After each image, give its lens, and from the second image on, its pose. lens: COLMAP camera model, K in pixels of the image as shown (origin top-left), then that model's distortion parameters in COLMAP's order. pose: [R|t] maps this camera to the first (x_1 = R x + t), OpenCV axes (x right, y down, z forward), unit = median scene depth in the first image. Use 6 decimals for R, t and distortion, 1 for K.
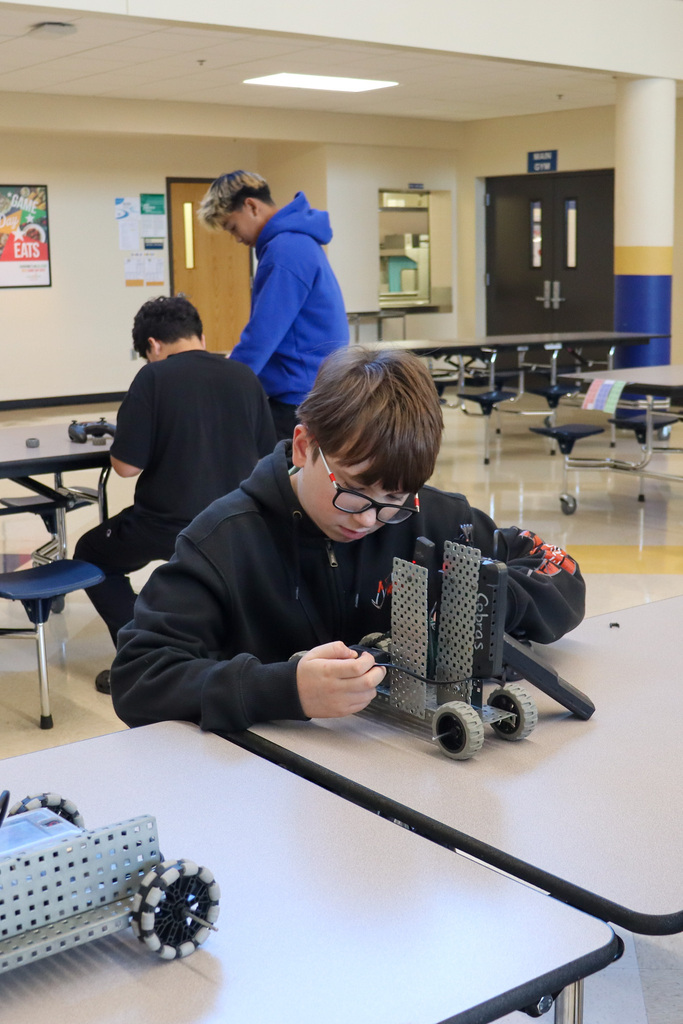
lens RADIAL K [[1379.0, 0, 364.2], [0, 1379.0, 512.6], [0, 0, 1]] dist [-0.077953, 0.079880]
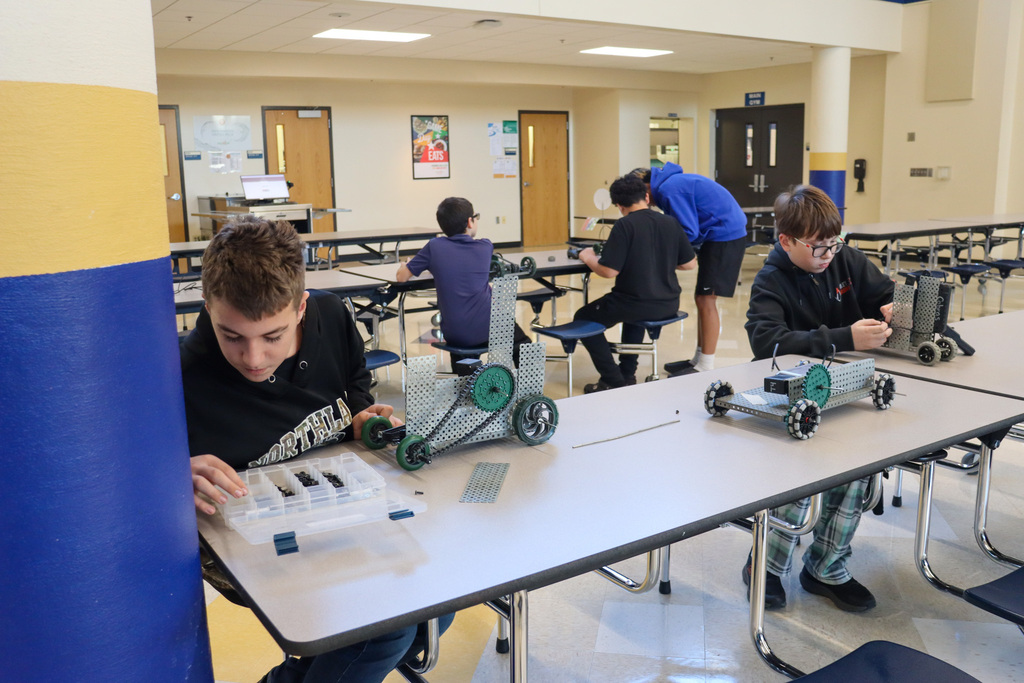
lens RADIAL K [[923.1, 0, 512.0], [0, 923.1, 341.5], [0, 0, 1]] dist [-0.112459, 0.221478]
pose [[0.996870, 0.010158, -0.078408, -0.067827], [-0.009365, 0.999901, 0.010472, 0.016367], [0.078507, -0.009705, 0.996866, -0.080105]]
